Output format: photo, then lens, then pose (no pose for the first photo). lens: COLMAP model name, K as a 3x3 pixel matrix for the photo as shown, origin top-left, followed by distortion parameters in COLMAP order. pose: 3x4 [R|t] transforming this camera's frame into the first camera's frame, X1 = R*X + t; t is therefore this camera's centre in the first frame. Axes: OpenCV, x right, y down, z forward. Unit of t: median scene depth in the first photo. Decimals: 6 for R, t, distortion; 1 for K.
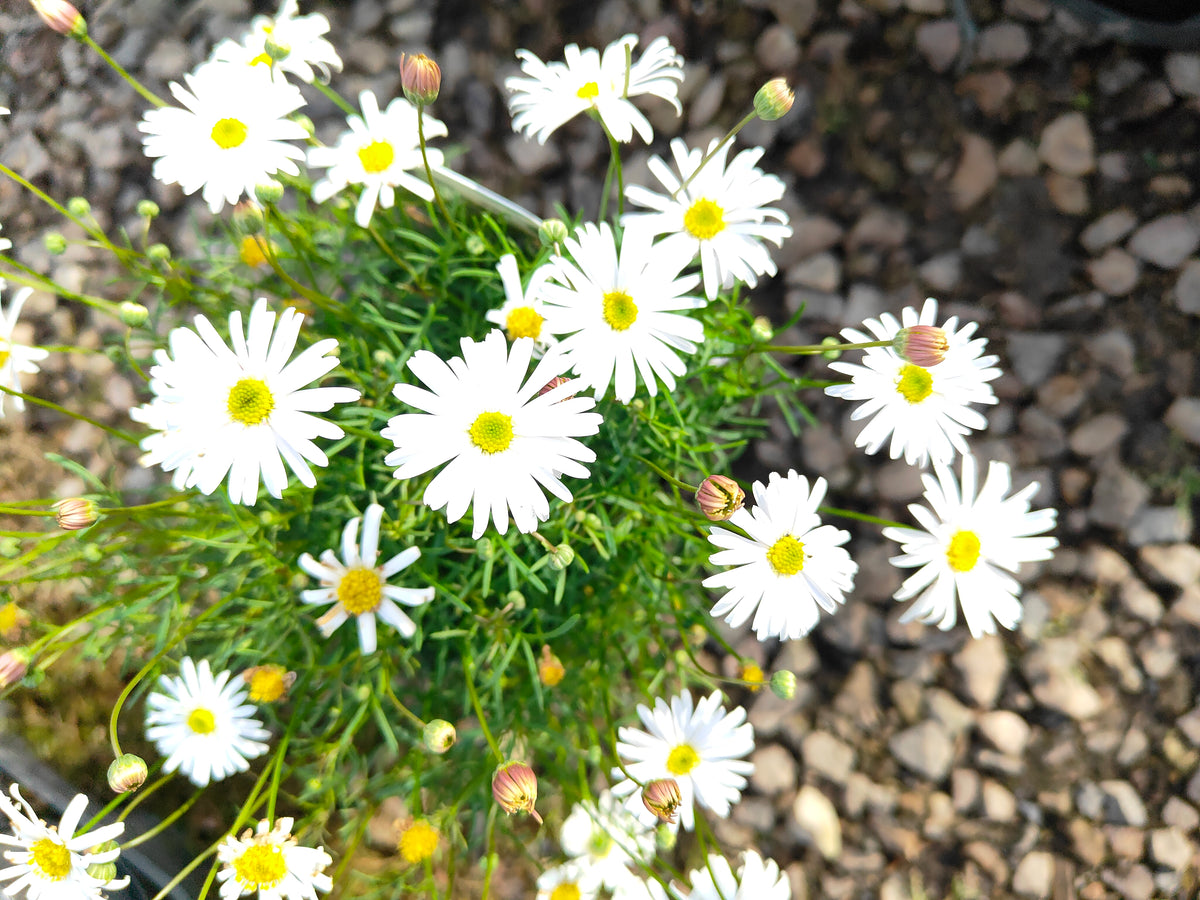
lens RADIAL K [[878.1, 0, 602.7], [0, 878.1, 449.9], [0, 0, 1]] dist [-0.023693, -0.001538]
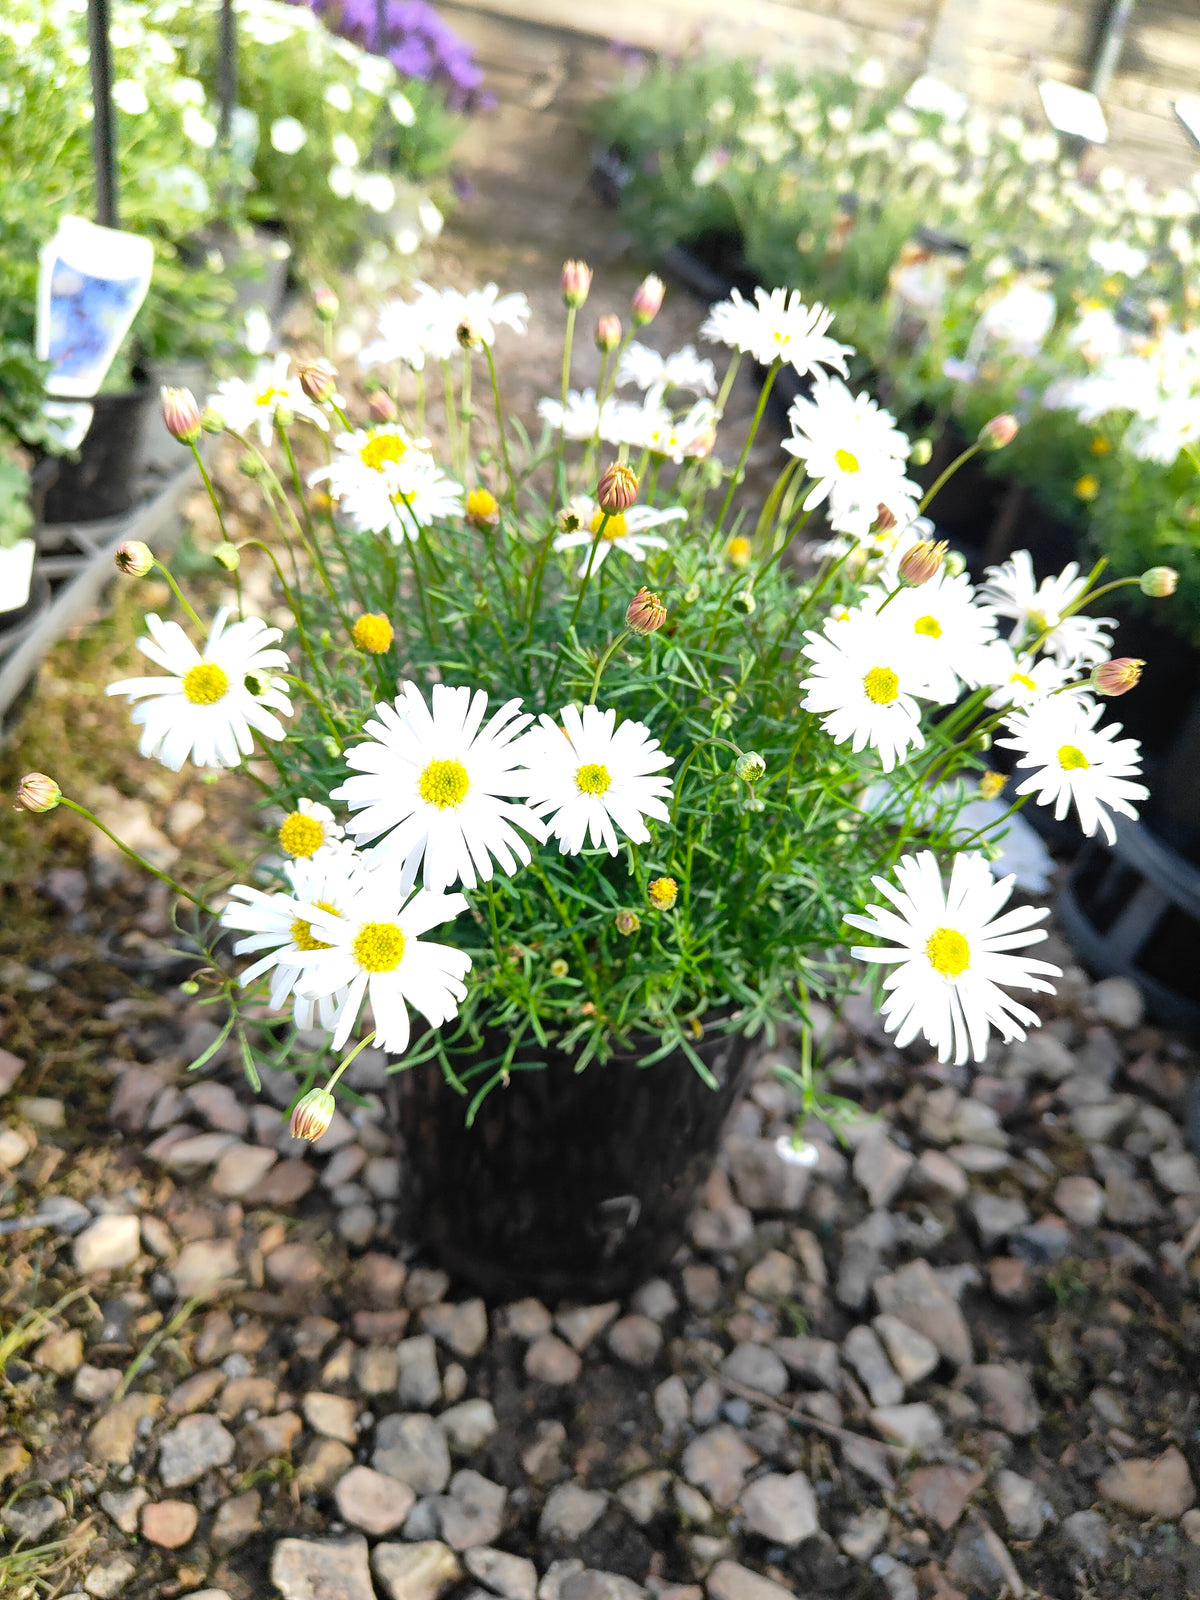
lens RADIAL K [[1148.7, 0, 600.0], [0, 1148.7, 800.0], [0, 0, 1]] dist [-0.028985, 0.017363]
pose [[0.442873, 0.728429, -0.522738, 0.304623], [-0.867584, 0.201087, -0.454821, 0.379619], [-0.226189, 0.654947, 0.721030, 0.068384]]
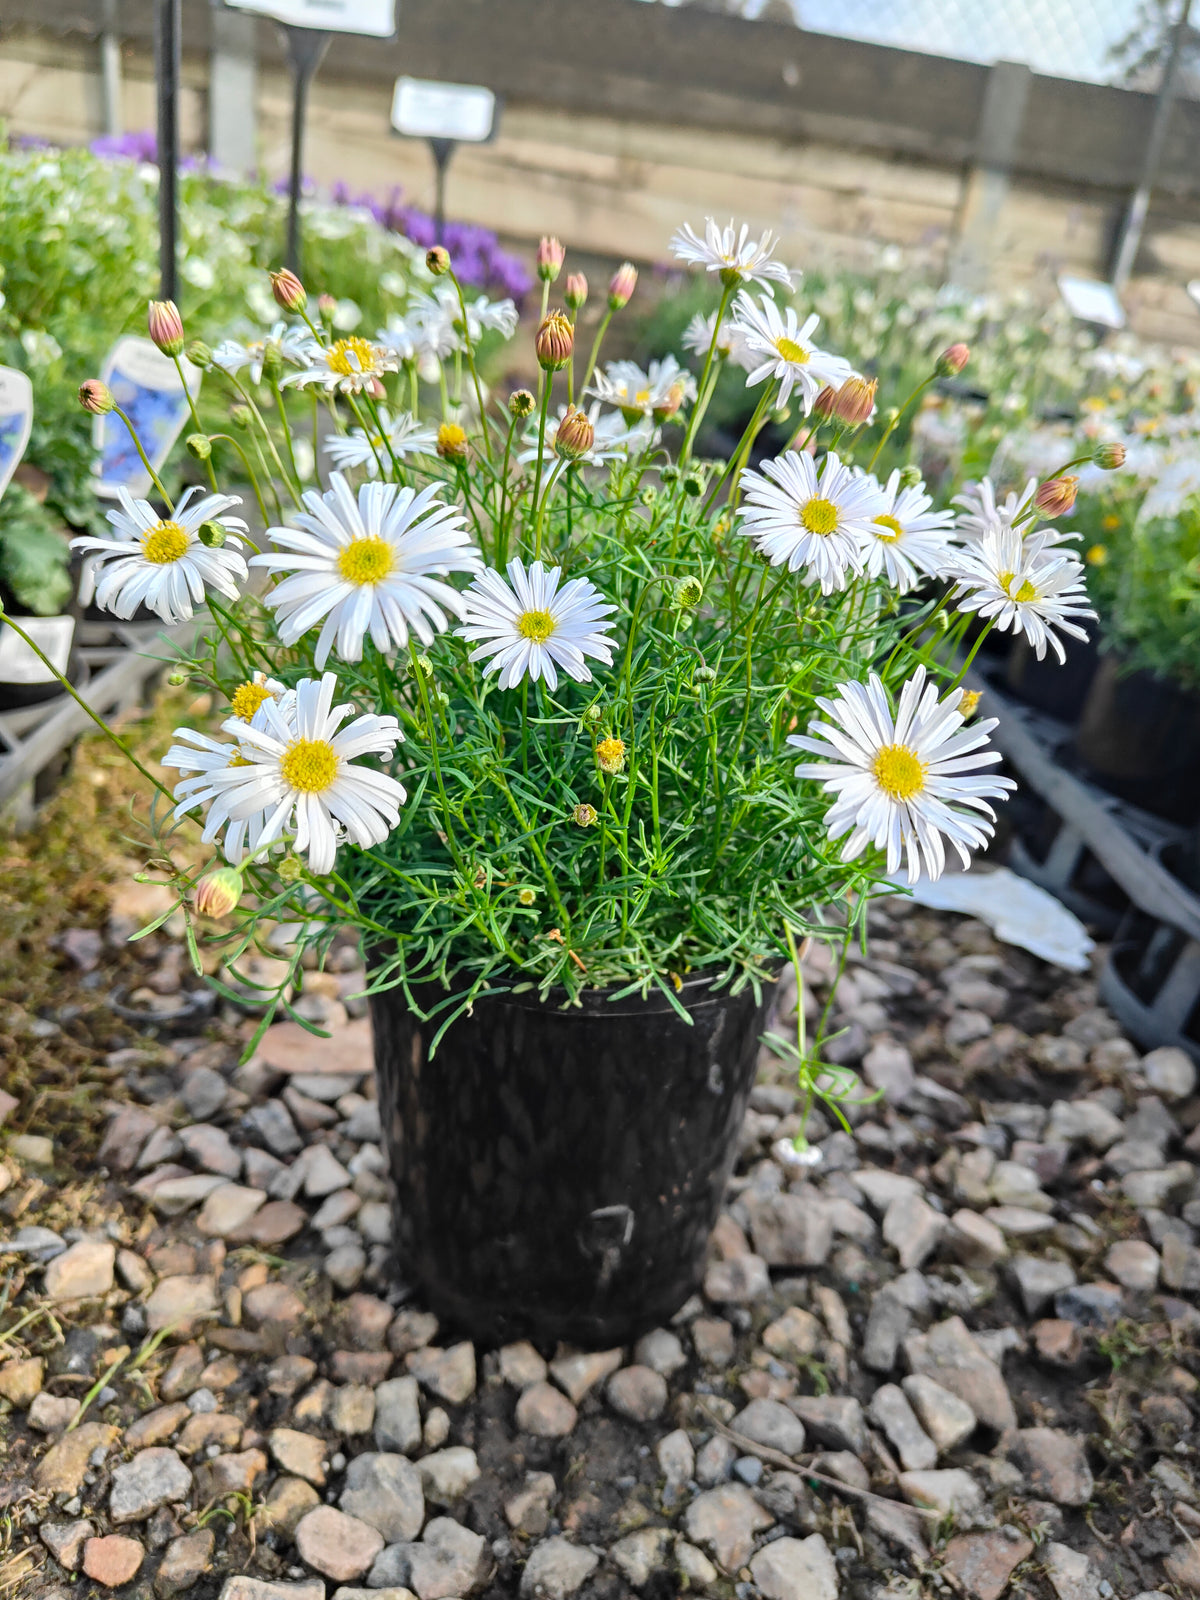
lens RADIAL K [[1148.7, 0, 600.0], [0, 1148.7, 800.0], [0, 0, 1]] dist [-0.028985, 0.017363]
pose [[0.417762, 0.631169, -0.653529, 0.422459], [-0.888926, 0.135228, -0.437635, 0.356125], [-0.187846, 0.763766, 0.617556, 0.170609]]
